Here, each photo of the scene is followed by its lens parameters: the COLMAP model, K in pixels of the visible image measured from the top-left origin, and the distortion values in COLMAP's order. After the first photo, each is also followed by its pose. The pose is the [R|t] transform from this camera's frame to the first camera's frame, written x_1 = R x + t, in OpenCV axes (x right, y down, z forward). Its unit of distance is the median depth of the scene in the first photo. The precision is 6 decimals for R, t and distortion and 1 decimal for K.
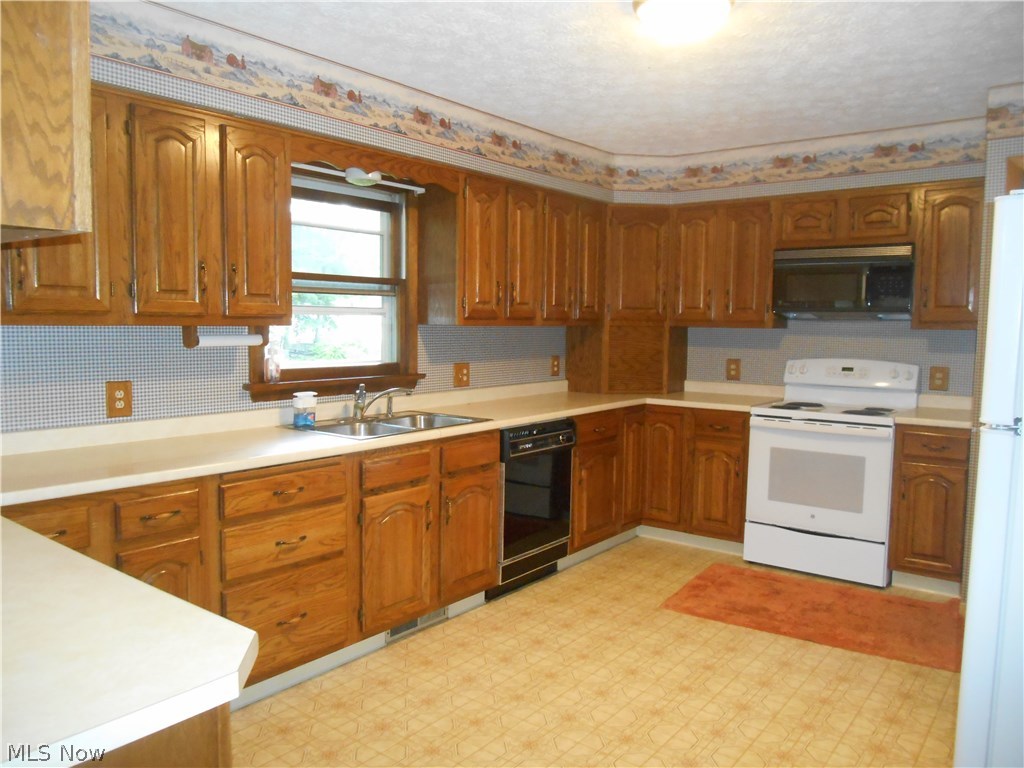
lens RADIAL K [[776.2, 0, 505.8], [0, 776.2, 384.6], [0, 0, 1]] dist [-0.036744, 0.004242]
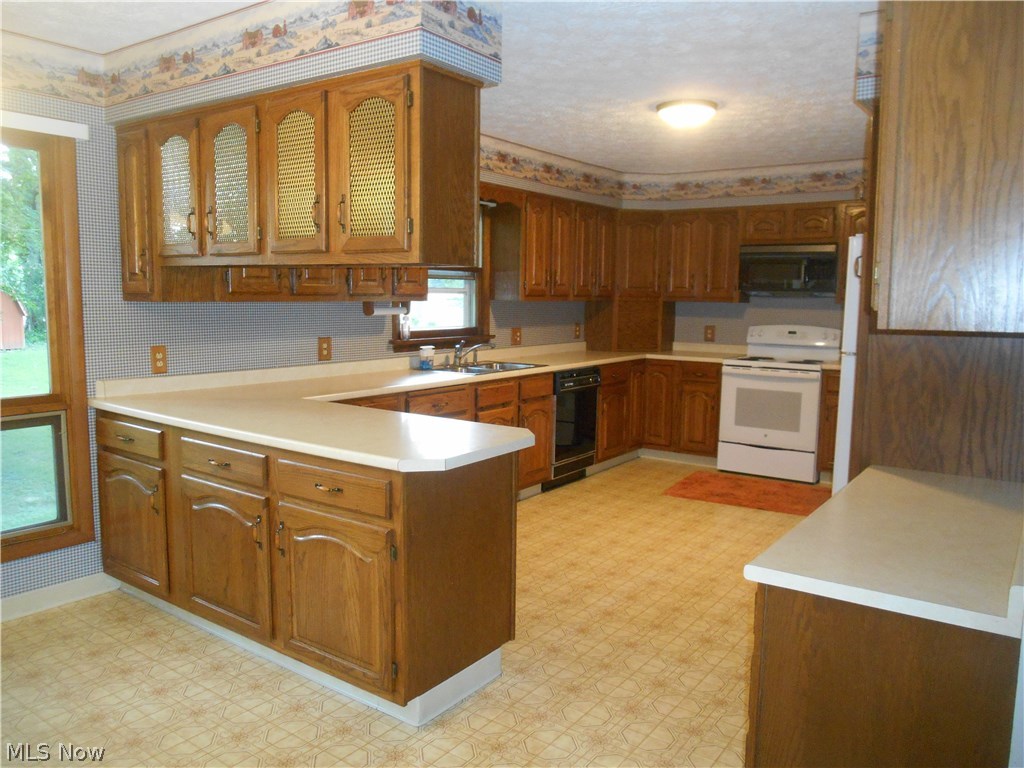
lens RADIAL K [[776.2, 0, 505.8], [0, 776.2, 384.6], [0, 0, 1]] dist [-0.036744, 0.004242]
pose [[0.999244, -0.003468, 0.038730, -0.141409], [0.002131, 0.999402, 0.034520, 0.027799], [-0.038827, -0.034411, 0.998653, -0.418564]]
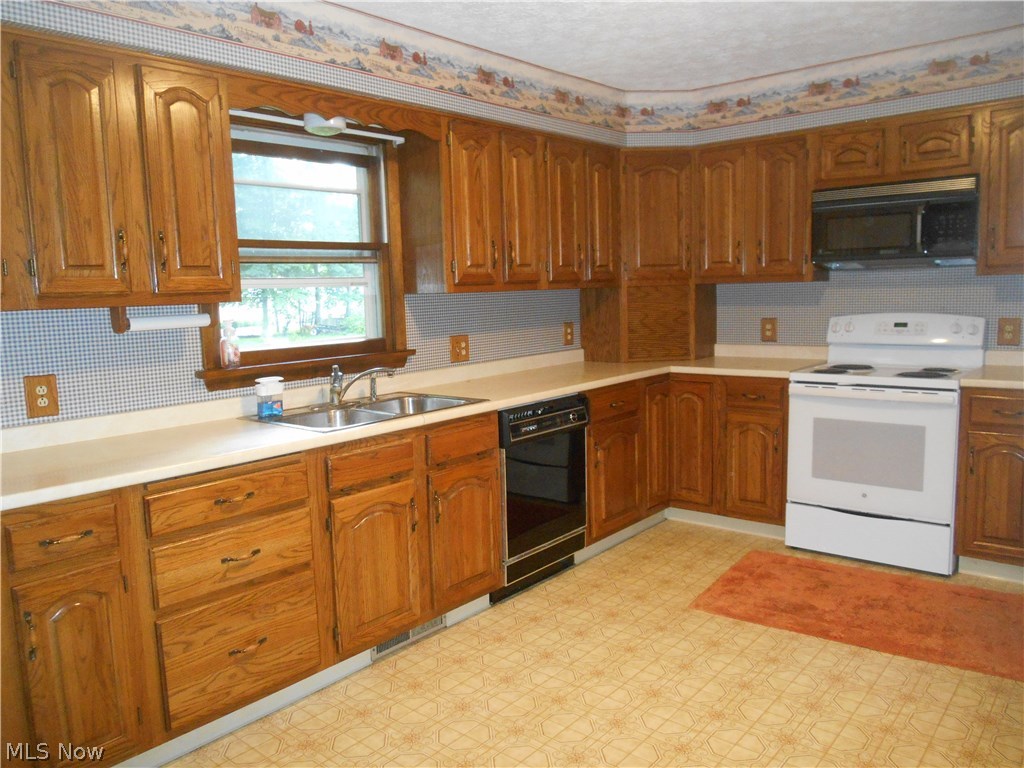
lens RADIAL K [[776.2, 0, 505.8], [0, 776.2, 384.6], [0, 0, 1]] dist [-0.036744, 0.004242]
pose [[0.998155, -0.037090, -0.048071, 0.041117], [0.039067, 0.998401, 0.040857, -0.006231], [0.046479, -0.042659, 0.998008, 0.121849]]
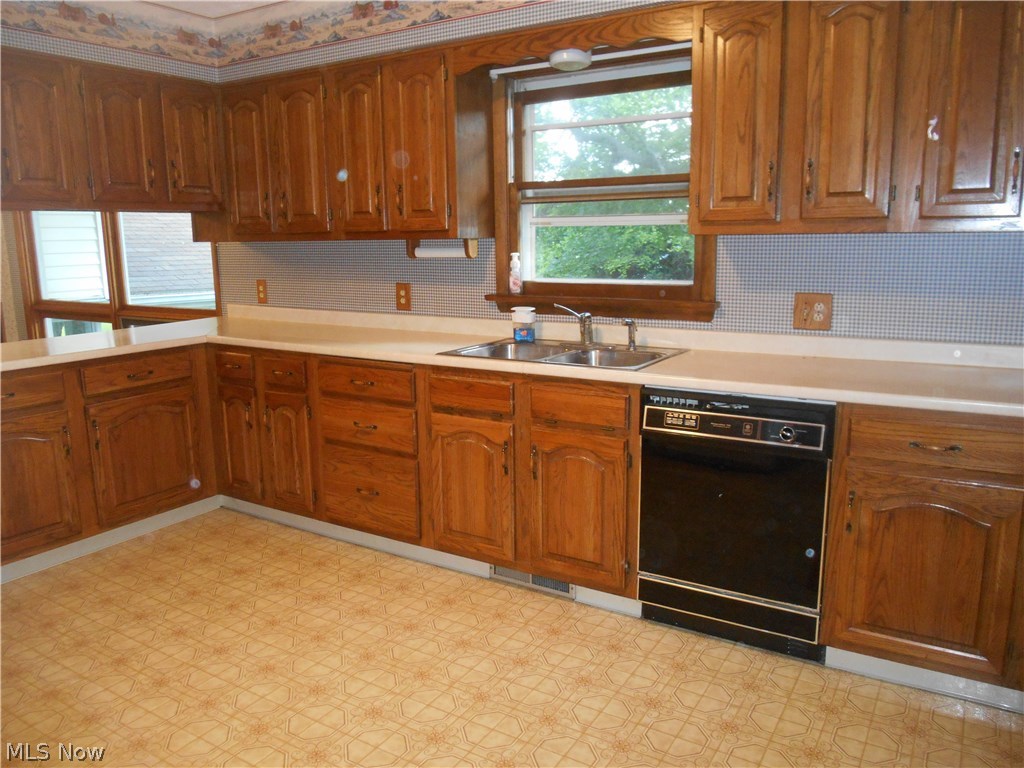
lens RADIAL K [[776.2, 0, 505.8], [0, 776.2, 384.6], [0, 0, 1]] dist [-0.036744, 0.004242]
pose [[0.106158, 0.170383, -0.979643, 0.607498], [-0.067306, 0.984182, 0.163879, -0.044815], [0.992069, 0.048539, 0.115946, 0.738601]]
